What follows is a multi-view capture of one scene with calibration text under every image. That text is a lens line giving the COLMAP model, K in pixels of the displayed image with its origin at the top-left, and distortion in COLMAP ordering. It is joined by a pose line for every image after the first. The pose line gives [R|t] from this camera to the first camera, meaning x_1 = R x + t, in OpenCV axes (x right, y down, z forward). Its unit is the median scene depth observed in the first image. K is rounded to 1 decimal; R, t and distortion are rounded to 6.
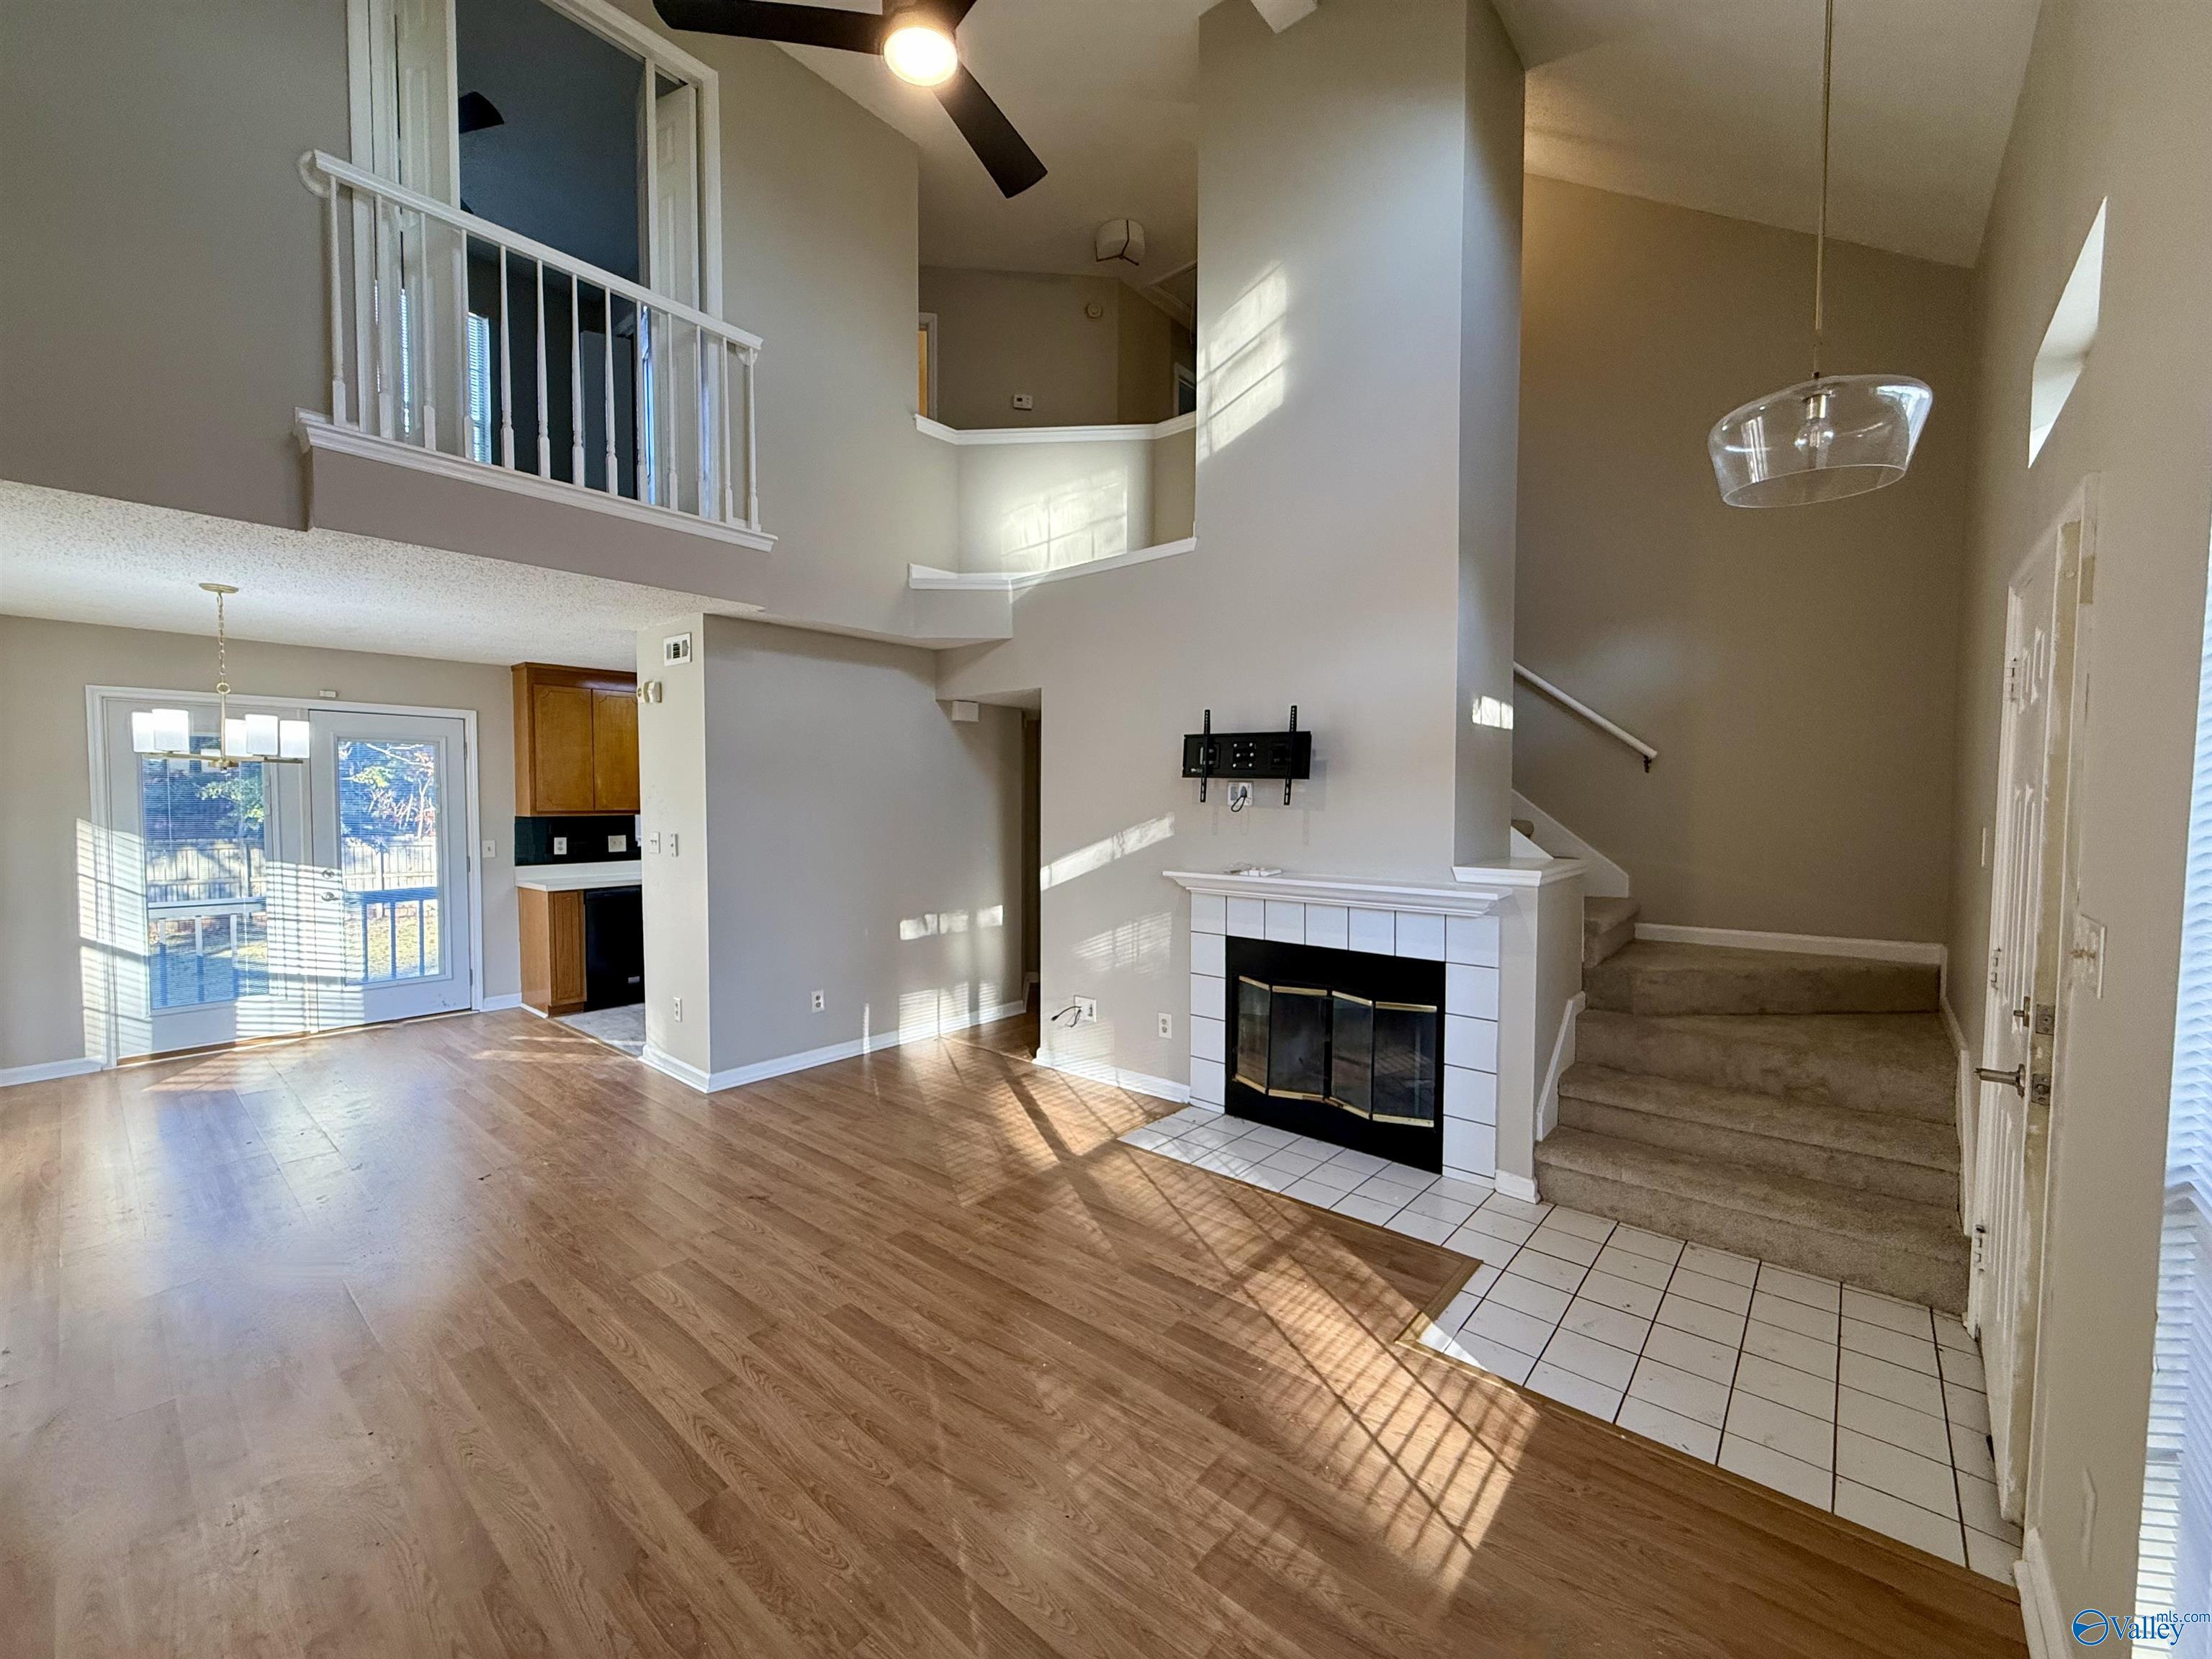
lens RADIAL K [[886.8, 0, 1106.0], [0, 886.8, 829.5], [0, 0, 1]] dist [0.002079, 0.000113]
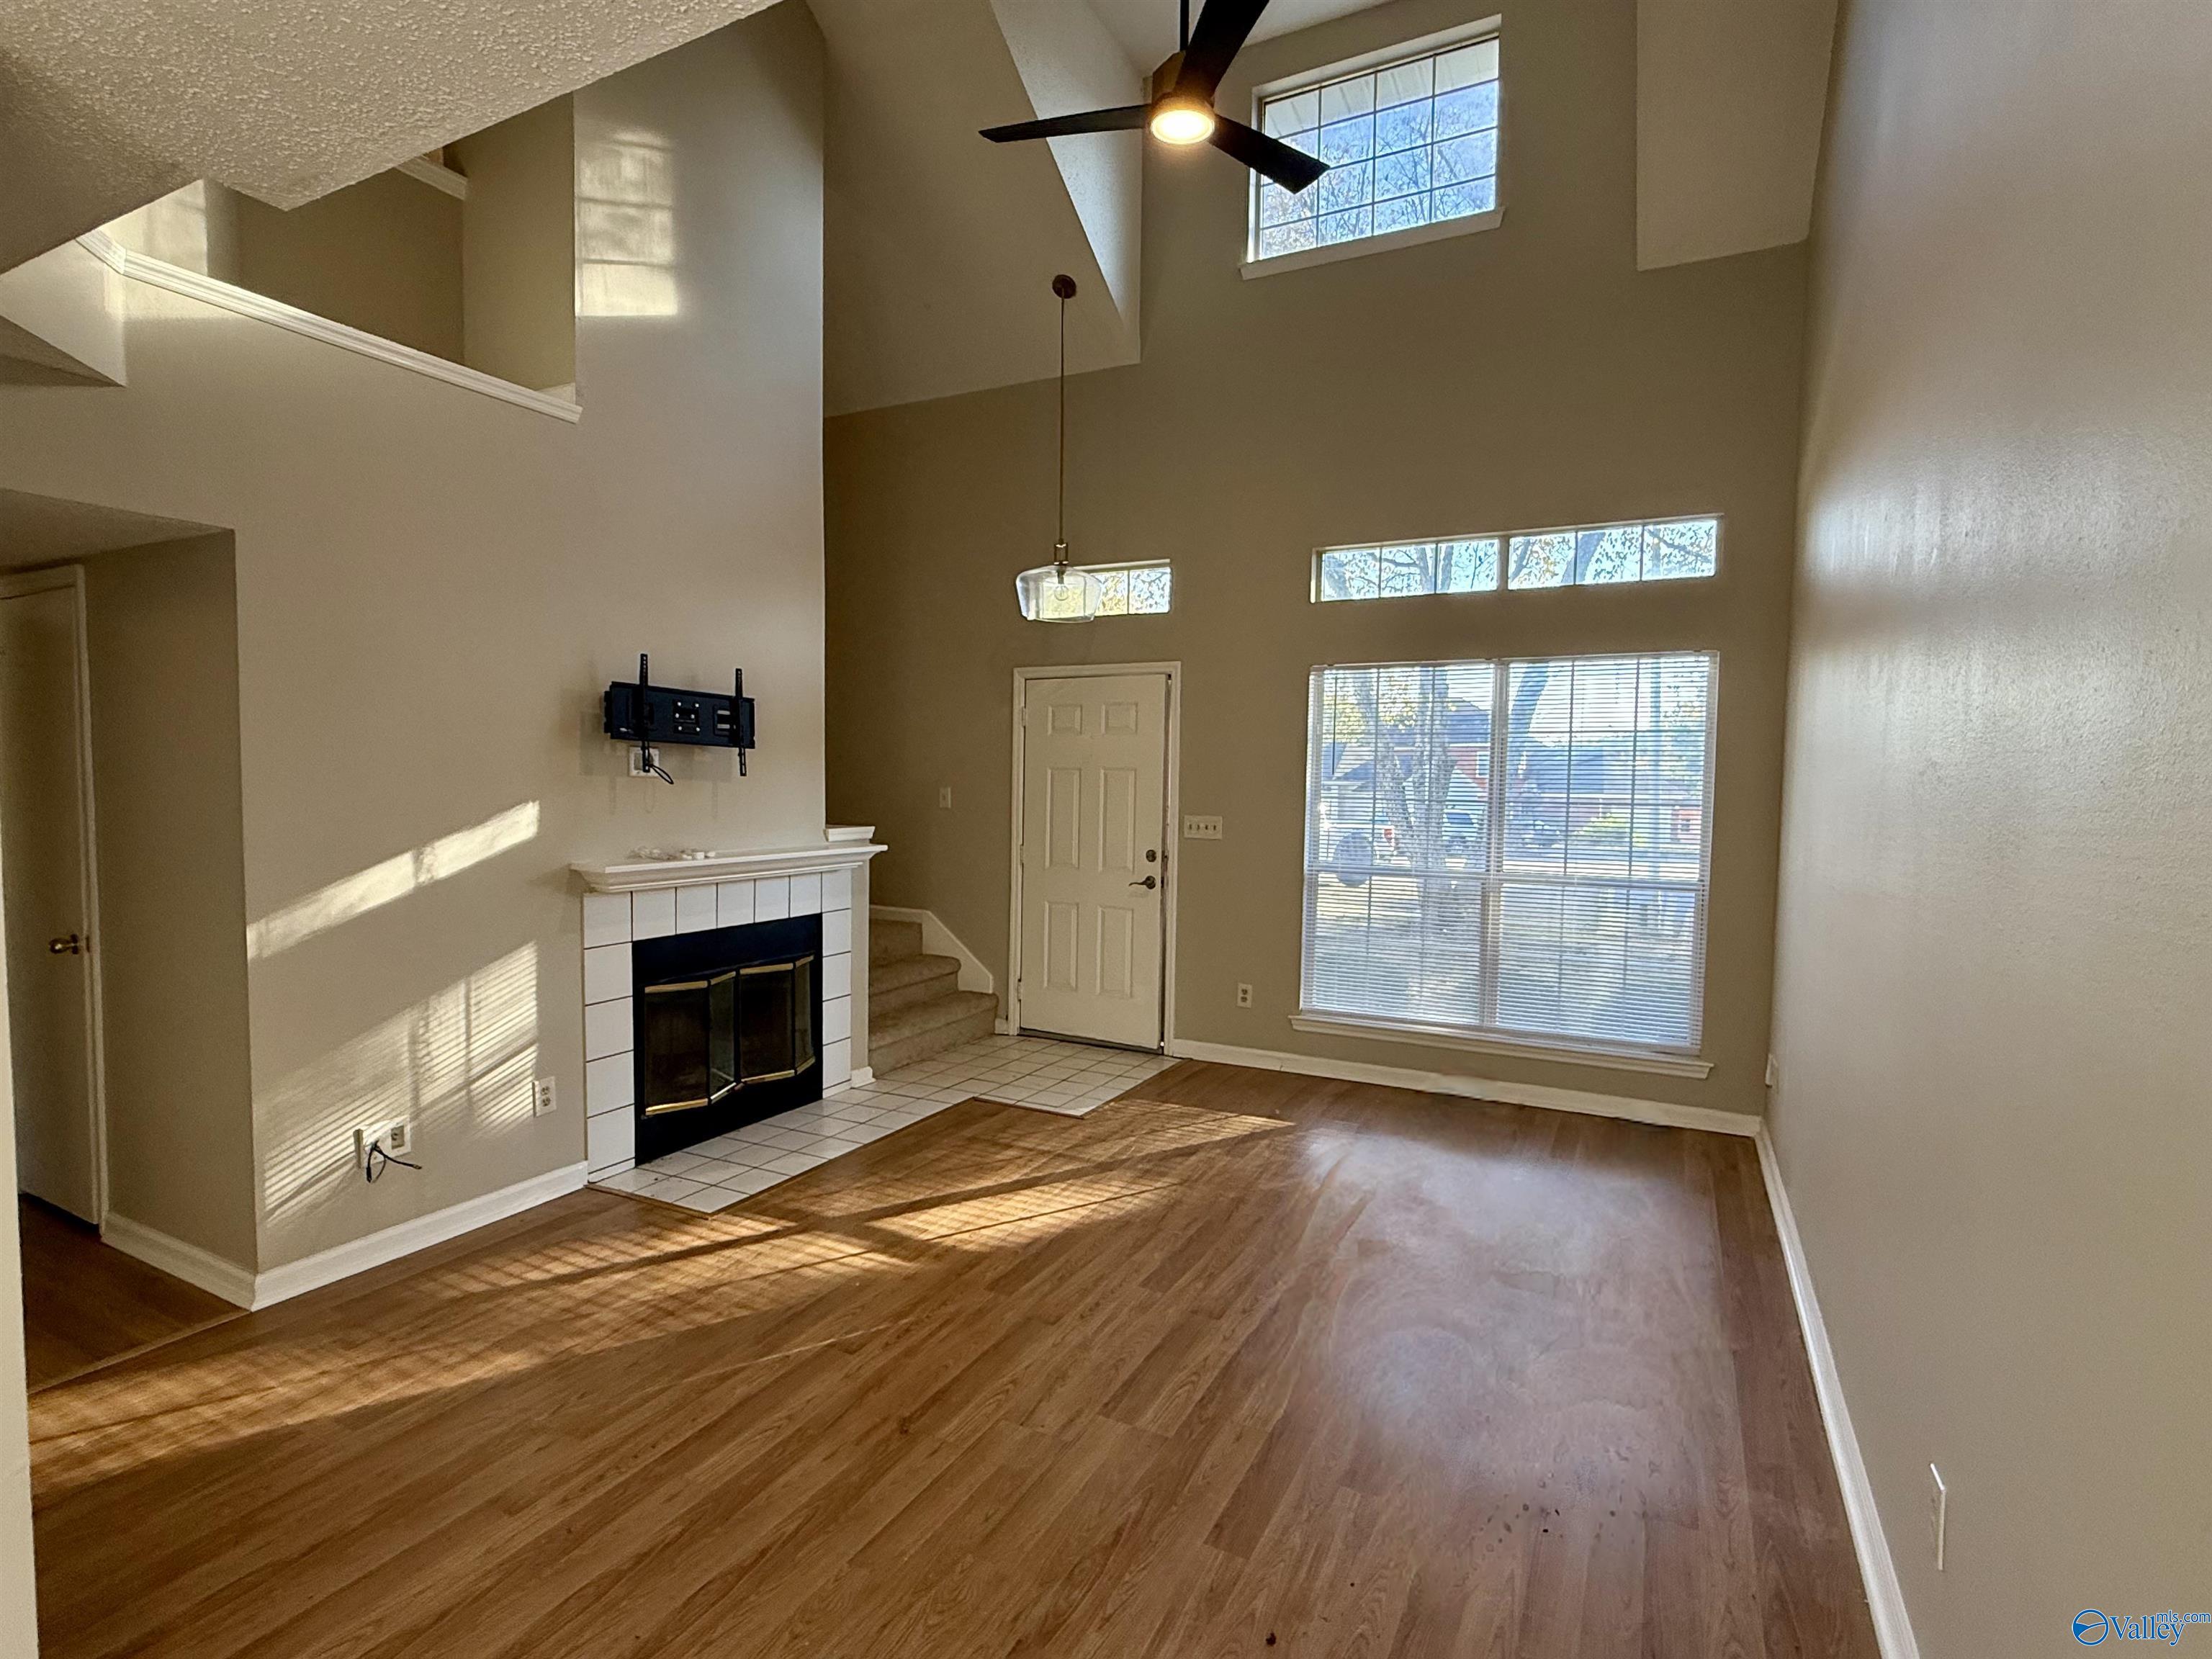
lens RADIAL K [[1077.6, 0, 1106.0], [0, 1077.6, 829.5], [0, 0, 1]] dist [-0.000183, -0.000022]
pose [[-0.224101, -0.051495, 0.973204, -1.023058], [0.020971, 0.998117, 0.057643, -0.029968], [-0.974340, 0.033327, -0.222600, 0.926238]]
